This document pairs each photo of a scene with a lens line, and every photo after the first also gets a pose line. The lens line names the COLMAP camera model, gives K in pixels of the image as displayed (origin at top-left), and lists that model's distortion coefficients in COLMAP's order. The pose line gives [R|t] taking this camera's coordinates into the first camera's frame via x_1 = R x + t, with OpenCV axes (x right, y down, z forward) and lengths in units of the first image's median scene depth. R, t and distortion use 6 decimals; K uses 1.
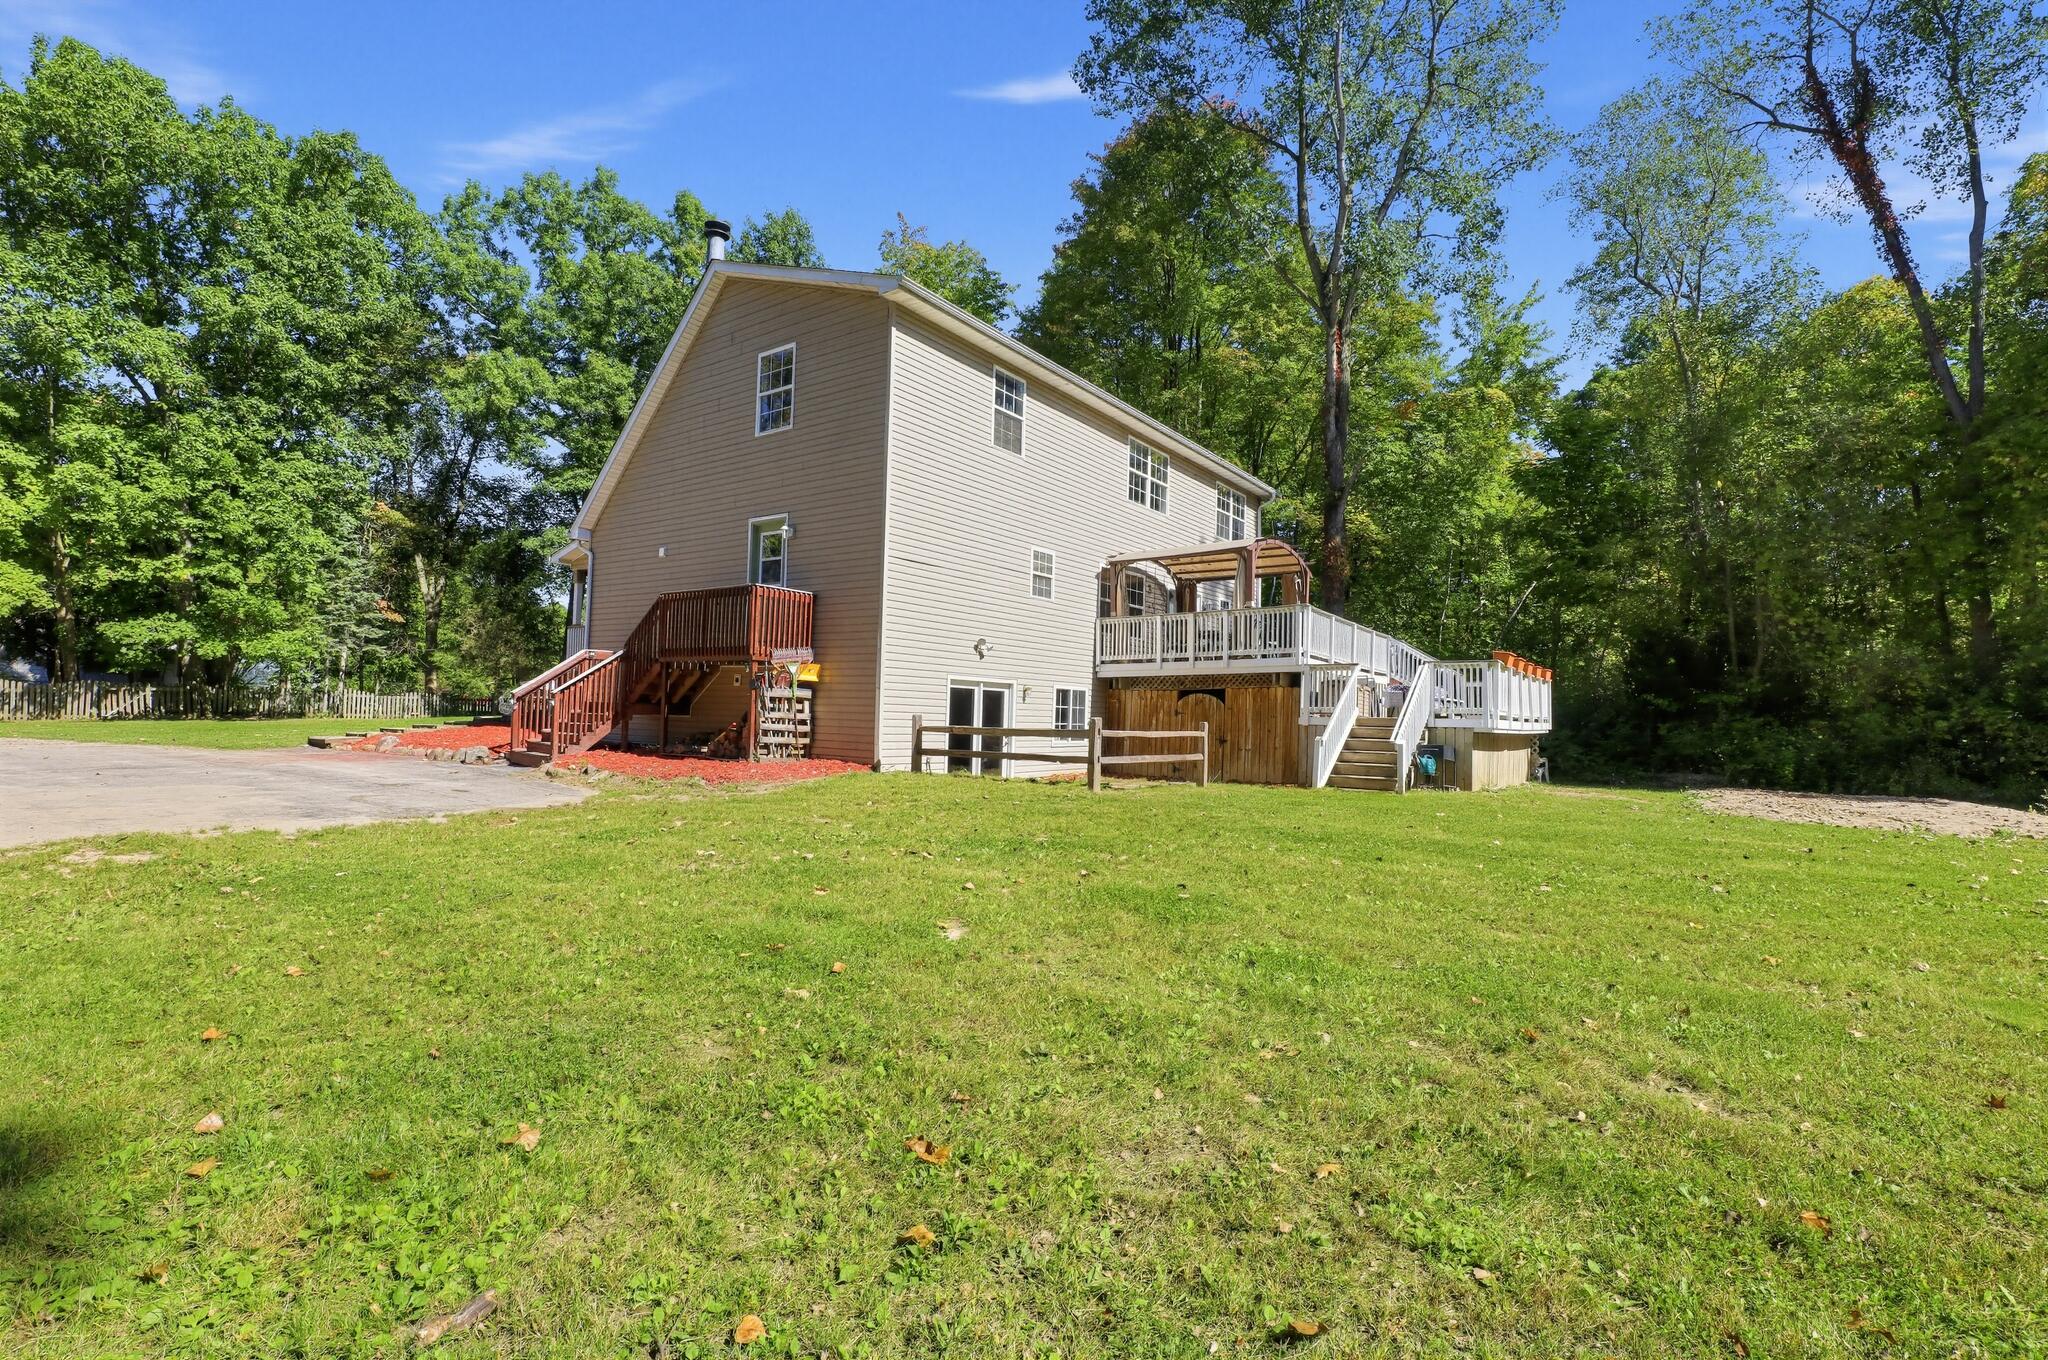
lens RADIAL K [[939.9, 0, 1017.0], [0, 939.9, 679.6], [0, 0, 1]] dist [-0.020267, 0.000454]
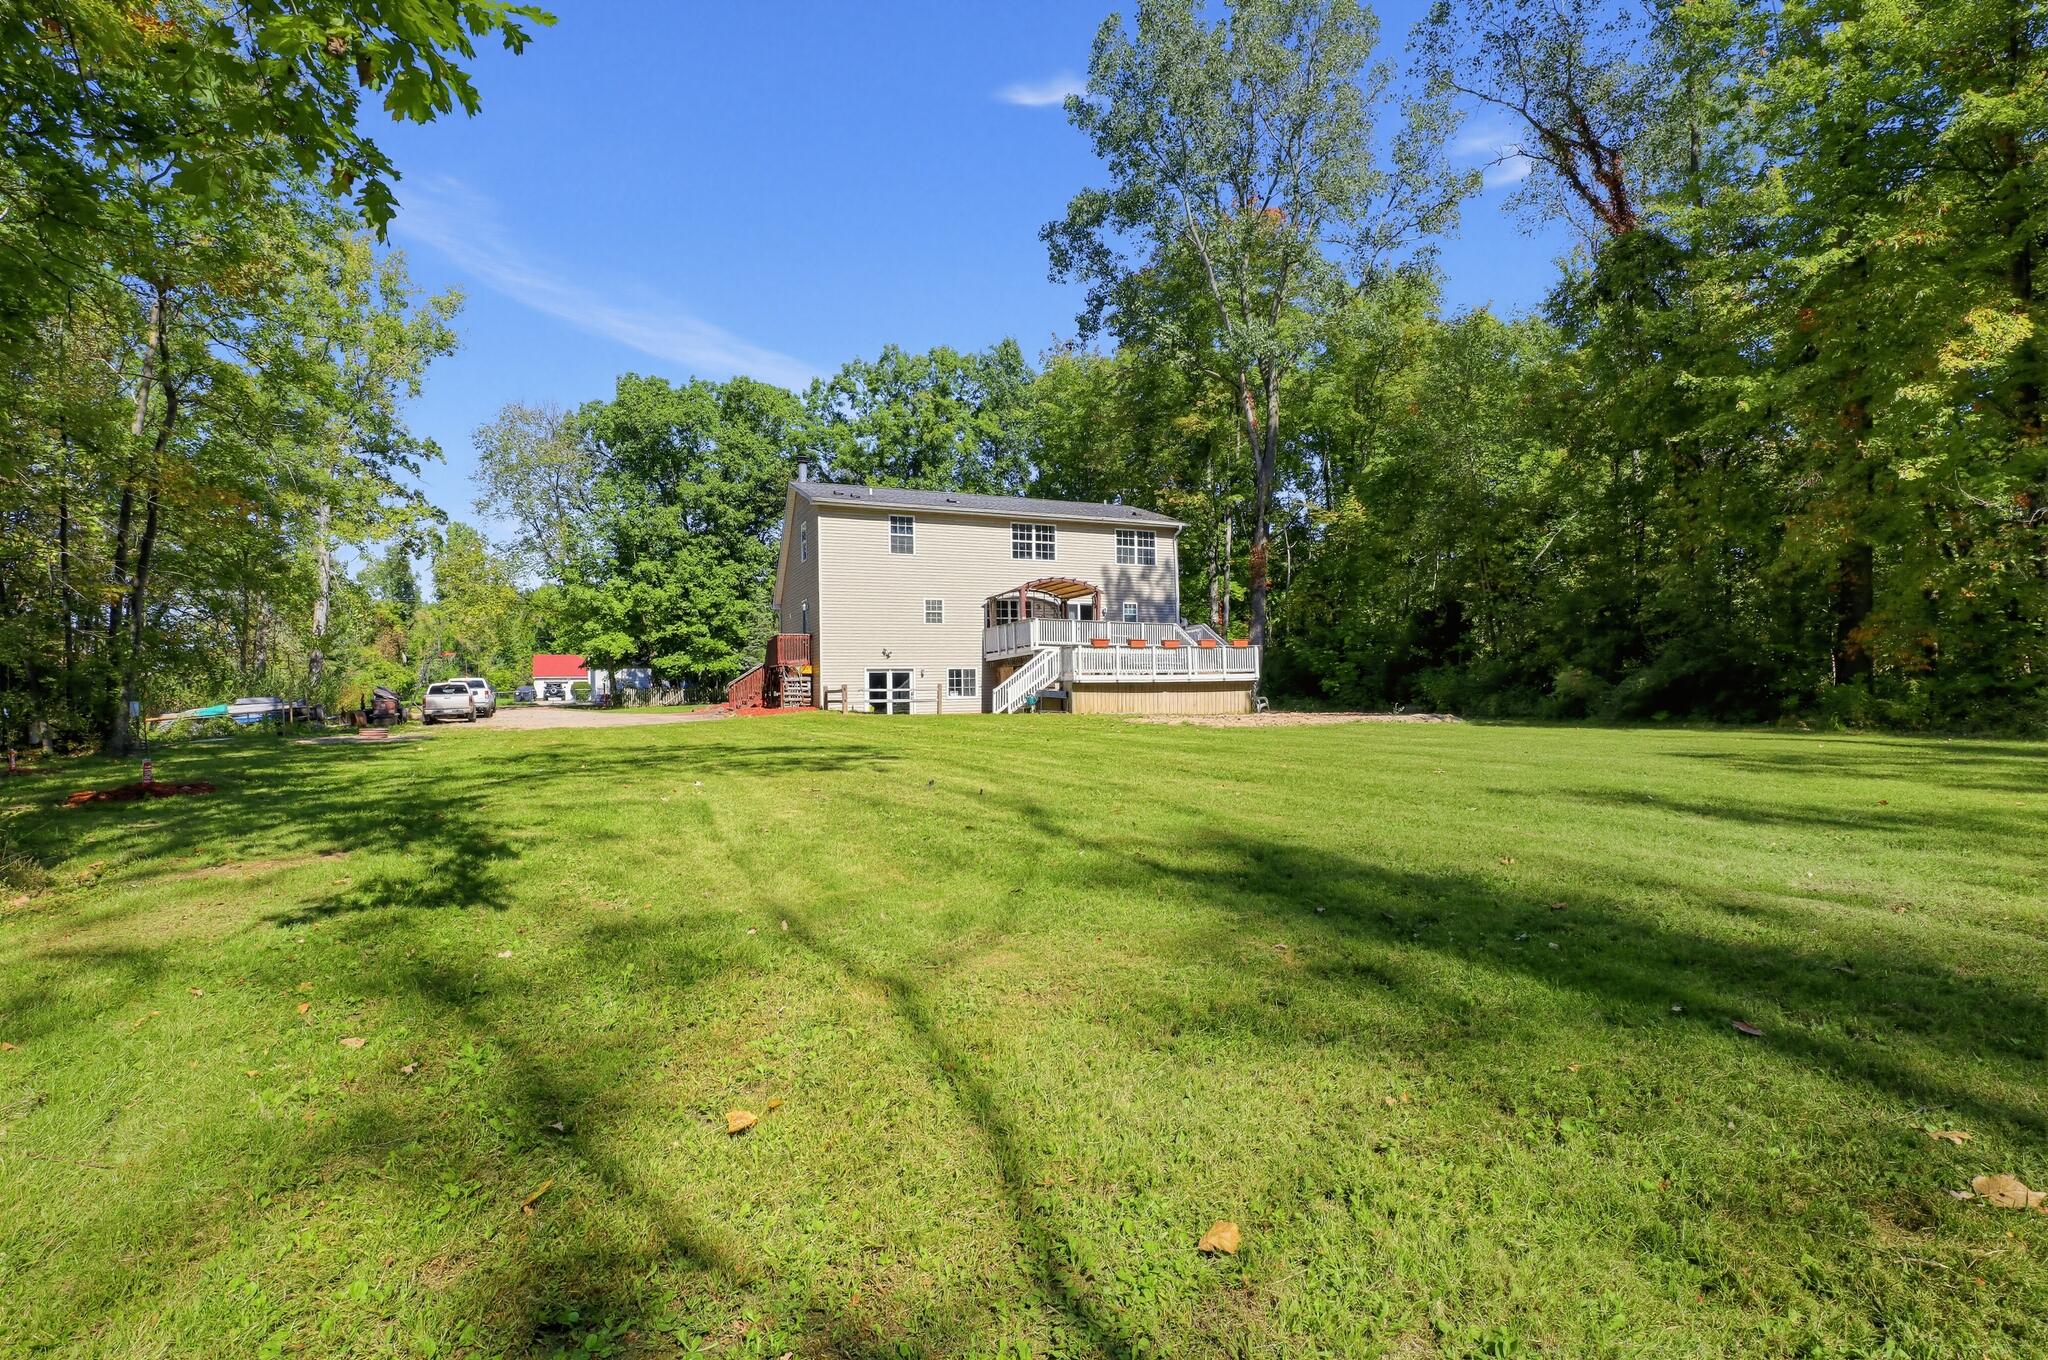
lens RADIAL K [[939.9, 0, 1018.5], [0, 939.9, 673.0], [0, 0, 1]] dist [-0.020267, 0.000454]
pose [[0.860544, -0.049776, -0.506938, 0.846056], [0.058690, 0.998275, 0.001608, 0.016874], [0.505984, -0.031136, 0.861981, -0.434778]]
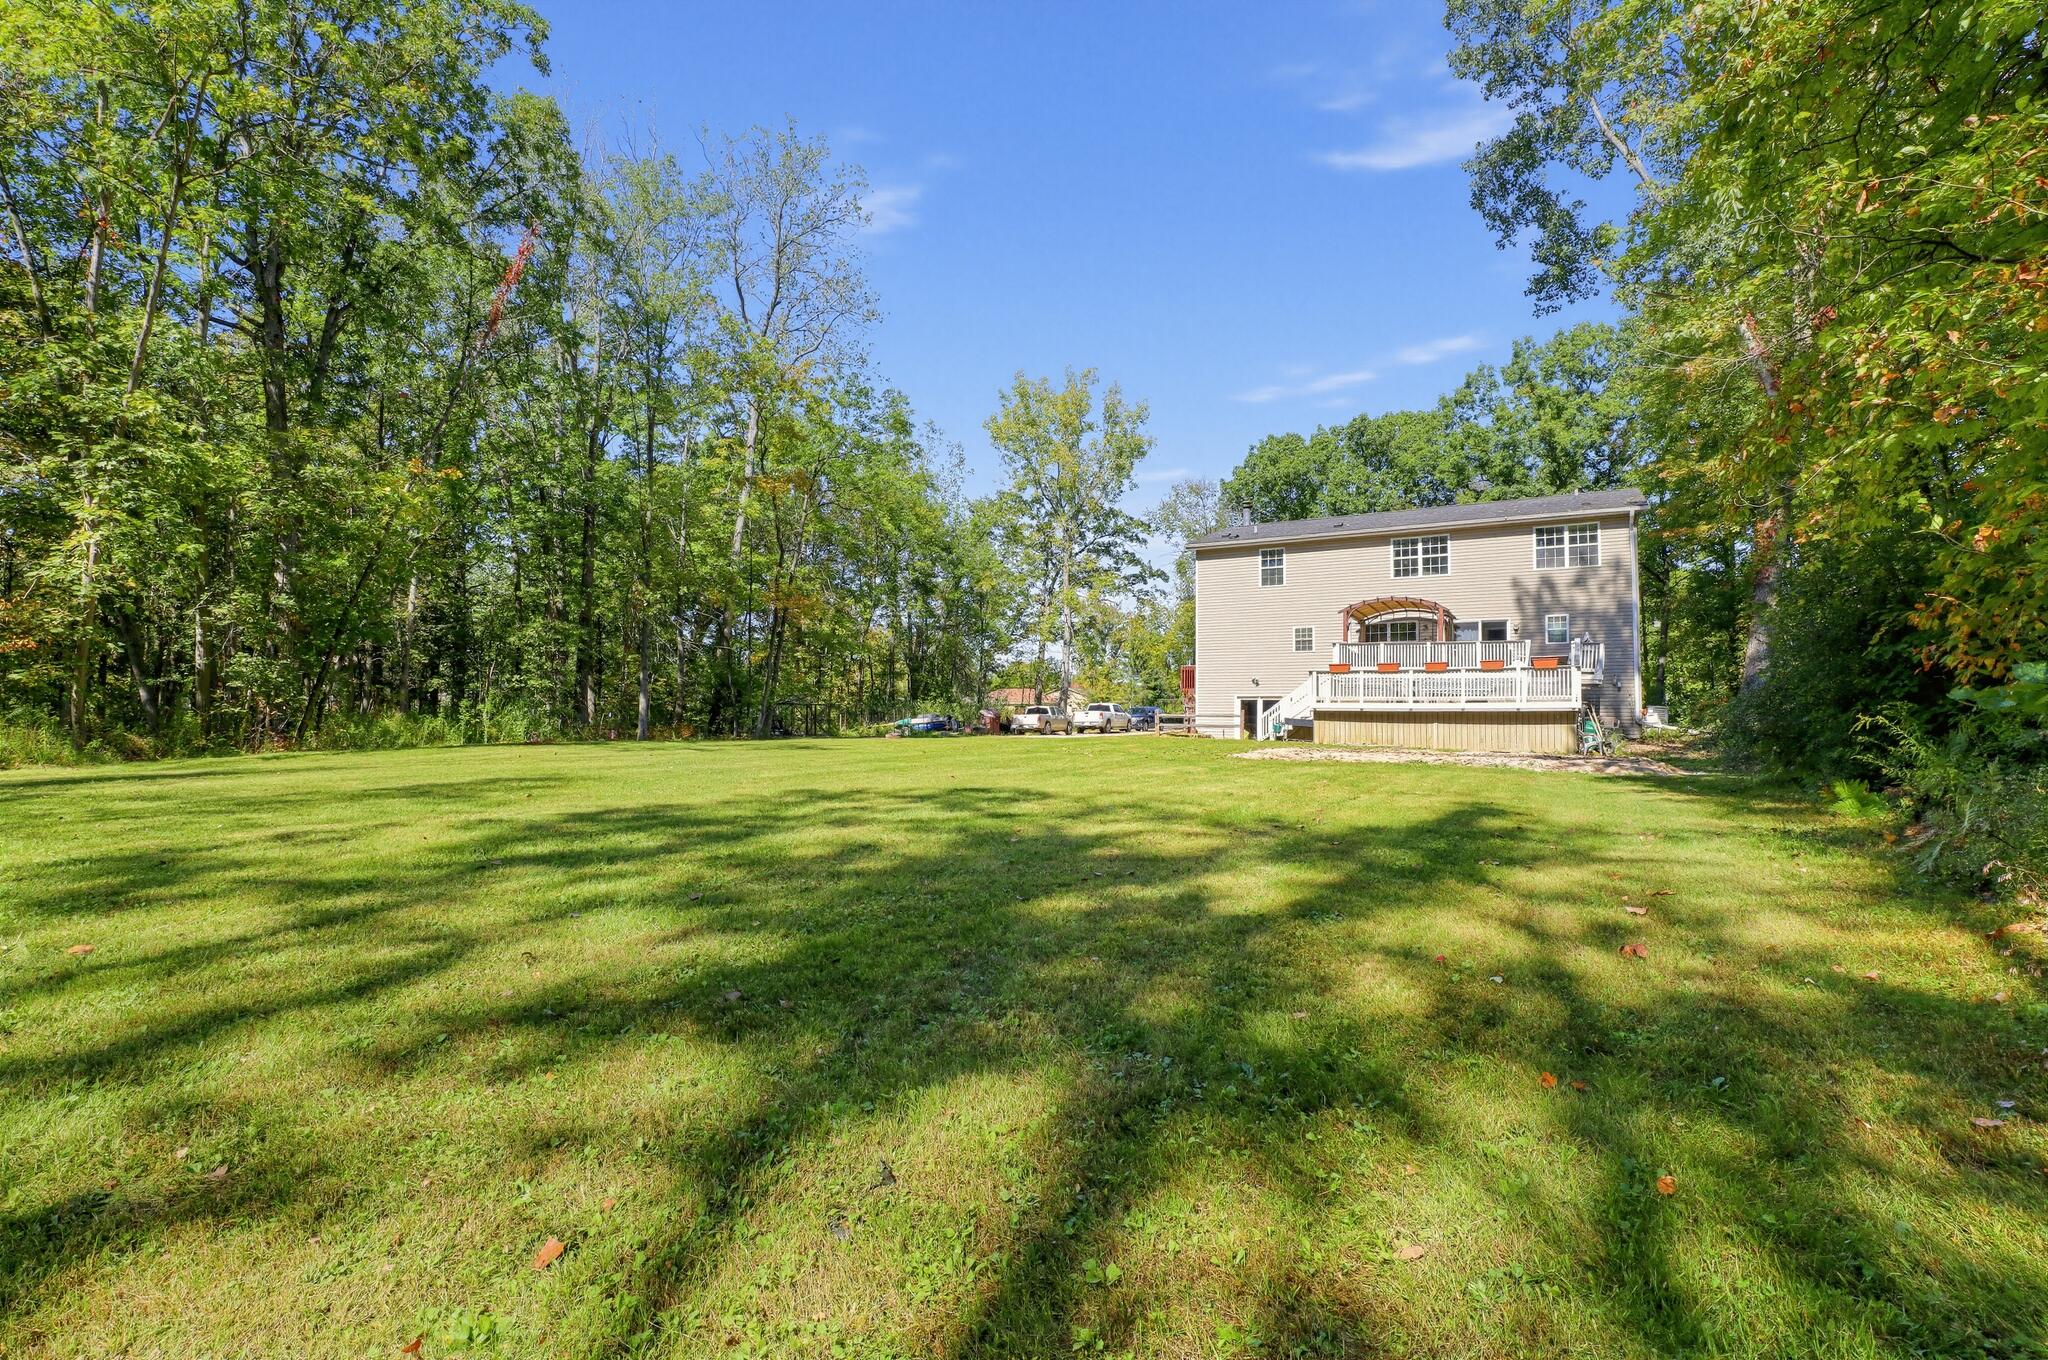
lens RADIAL K [[939.9, 0, 1029.1], [0, 939.9, 676.9], [0, 0, 1]] dist [-0.020267, 0.000454]
pose [[0.070657, -0.071989, -0.994900, 1.405159], [0.023794, 0.997230, -0.070468, 0.066223], [0.997217, -0.018694, 0.072174, 0.209324]]
